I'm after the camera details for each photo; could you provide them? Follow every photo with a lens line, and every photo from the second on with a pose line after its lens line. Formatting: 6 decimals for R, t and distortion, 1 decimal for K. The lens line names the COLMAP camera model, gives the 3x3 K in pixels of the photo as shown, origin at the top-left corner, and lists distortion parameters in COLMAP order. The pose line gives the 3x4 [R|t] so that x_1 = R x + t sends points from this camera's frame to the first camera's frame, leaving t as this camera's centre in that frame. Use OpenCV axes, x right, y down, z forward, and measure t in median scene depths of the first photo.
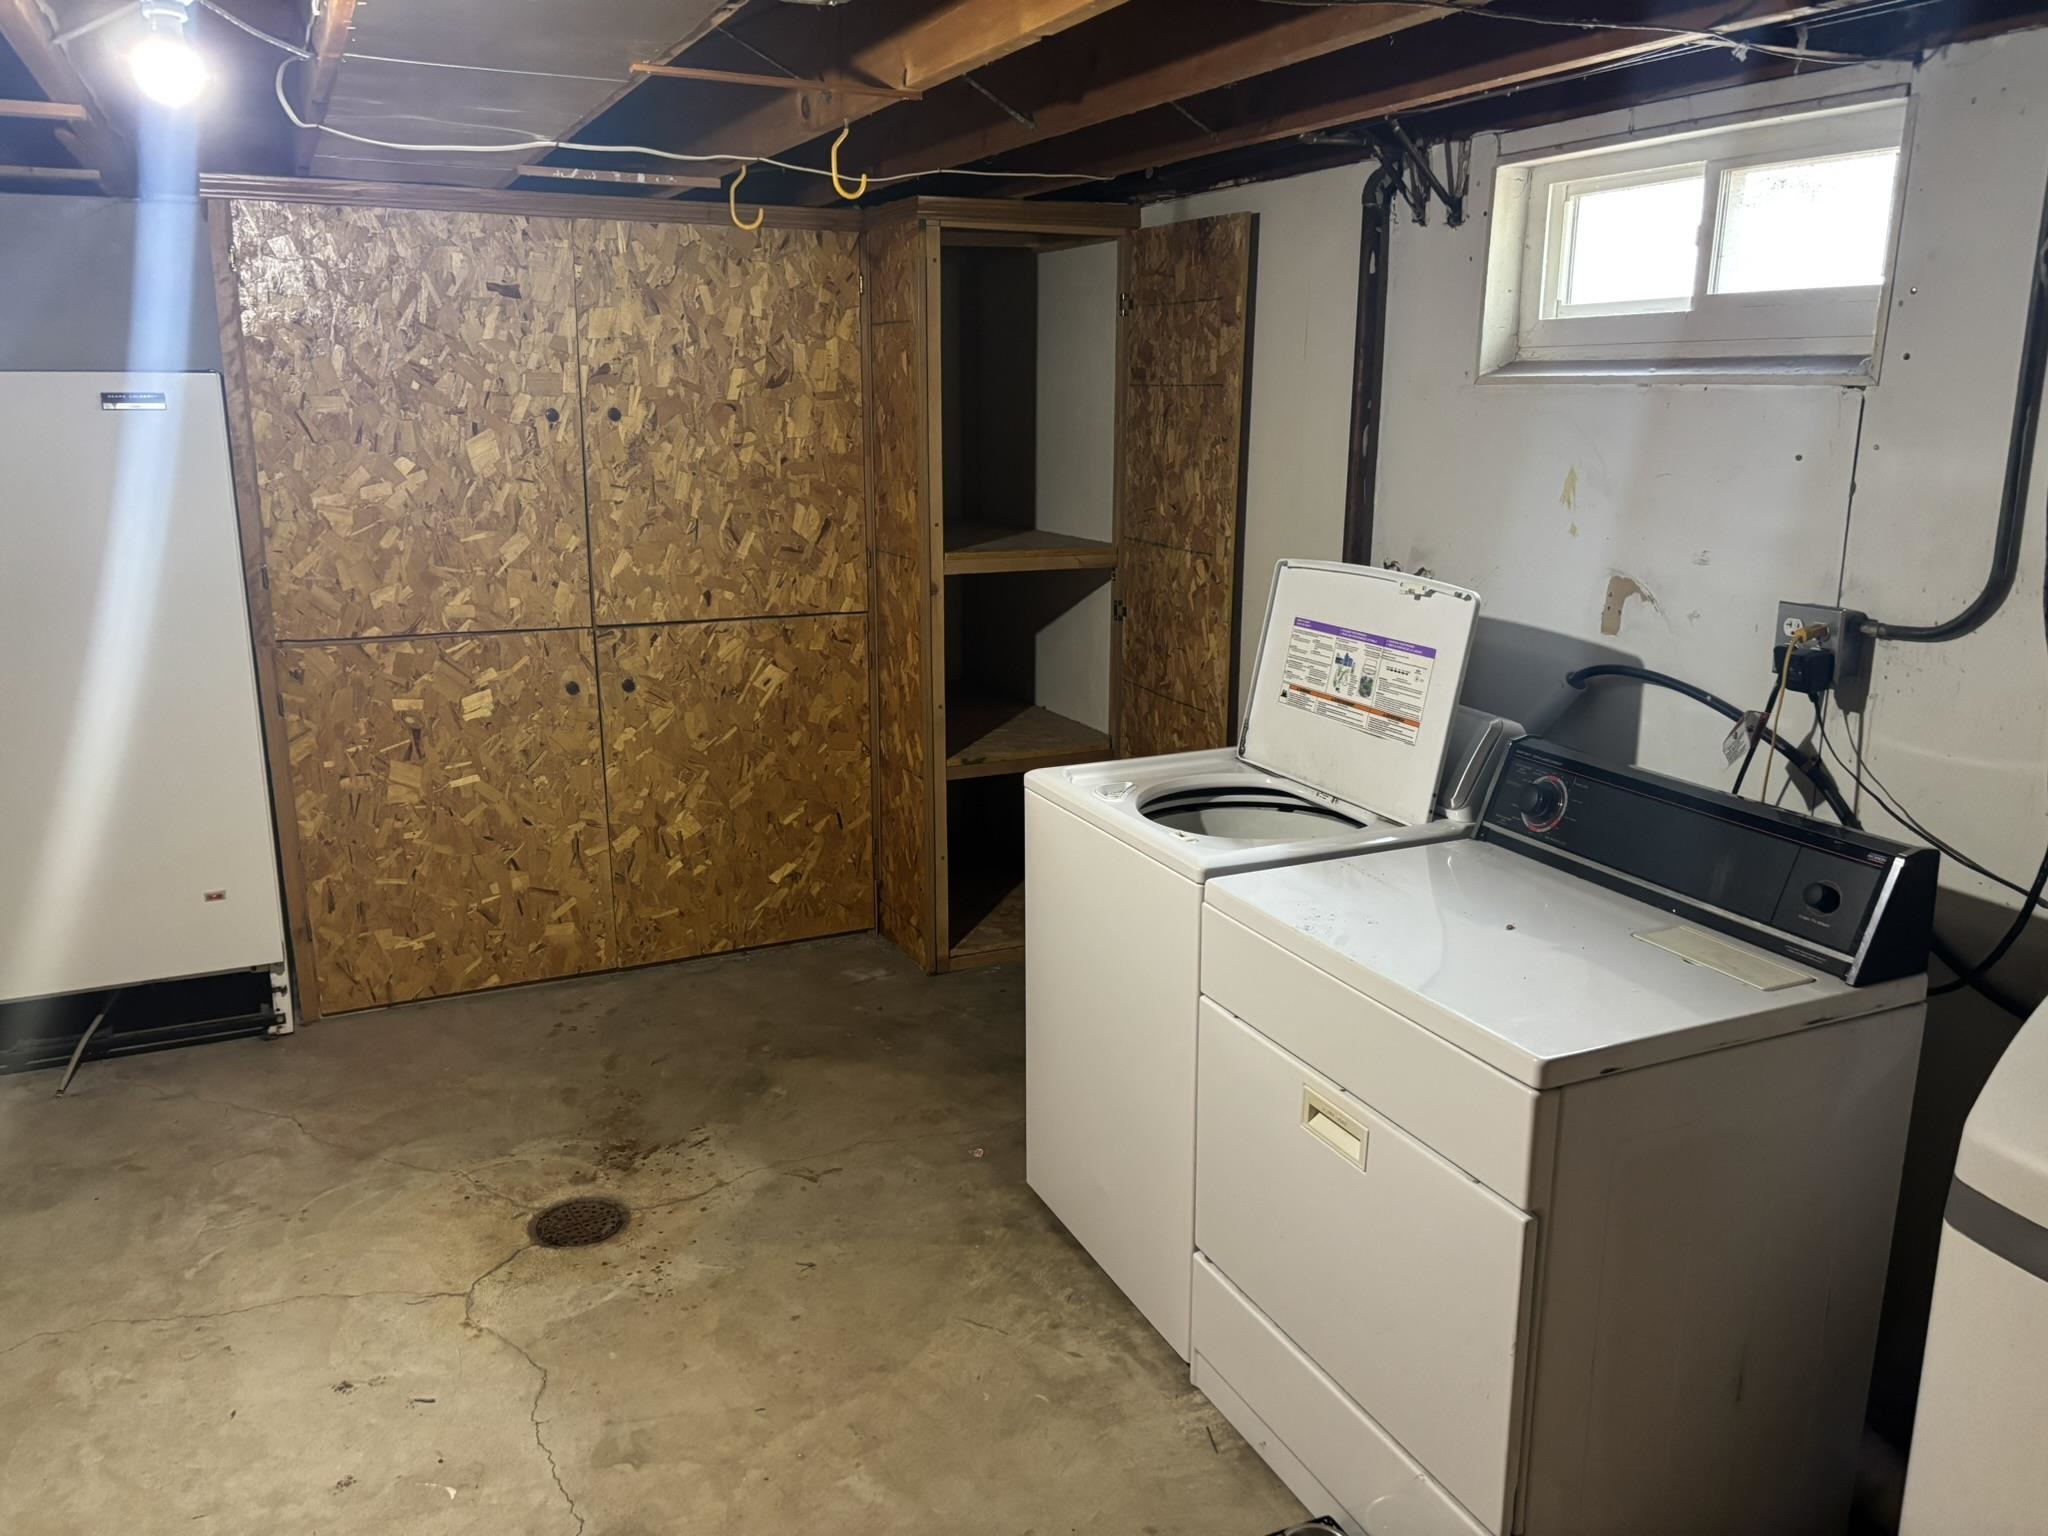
lens RADIAL K [[1550.2, 0, 1031.2], [0, 1550.2, 763.0], [0, 0, 1]] dist [0.025574, -0.025629]
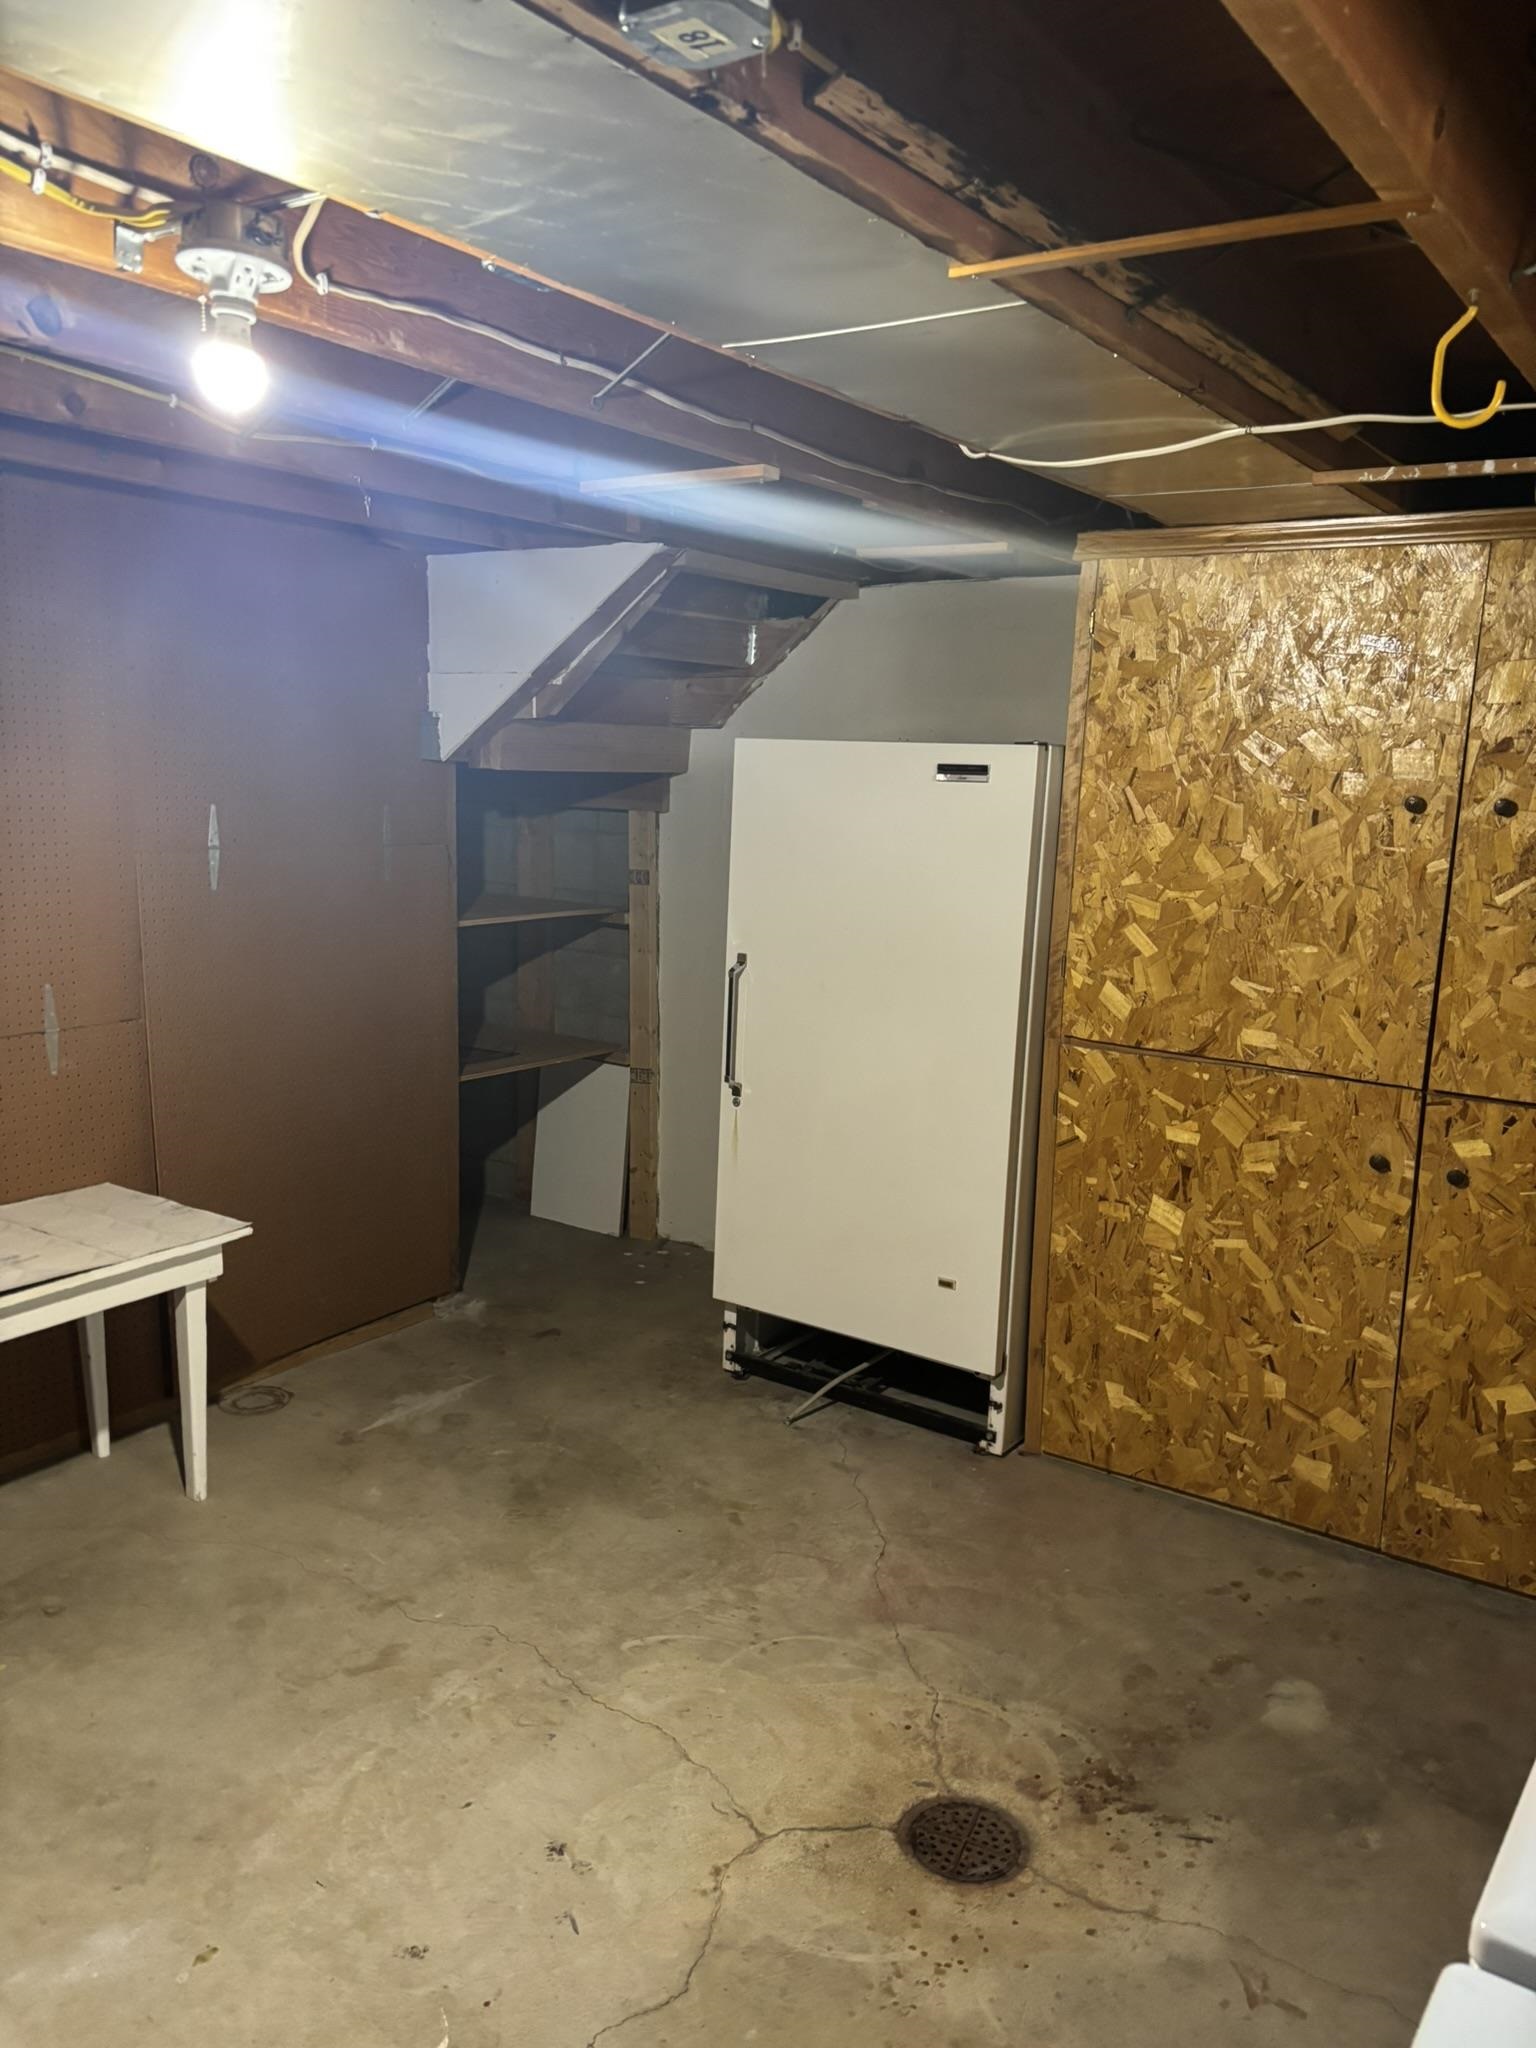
lens RADIAL K [[1550.2, 0, 766.2], [0, 1550.2, 1034.5], [0, 0, 1]] dist [0.025574, -0.025629]
pose [[0.497096, 0.162157, -0.852409, 0.194199], [-0.235278, 0.970768, 0.047466, -0.077718], [0.835188, 0.176958, 0.520717, 0.365444]]
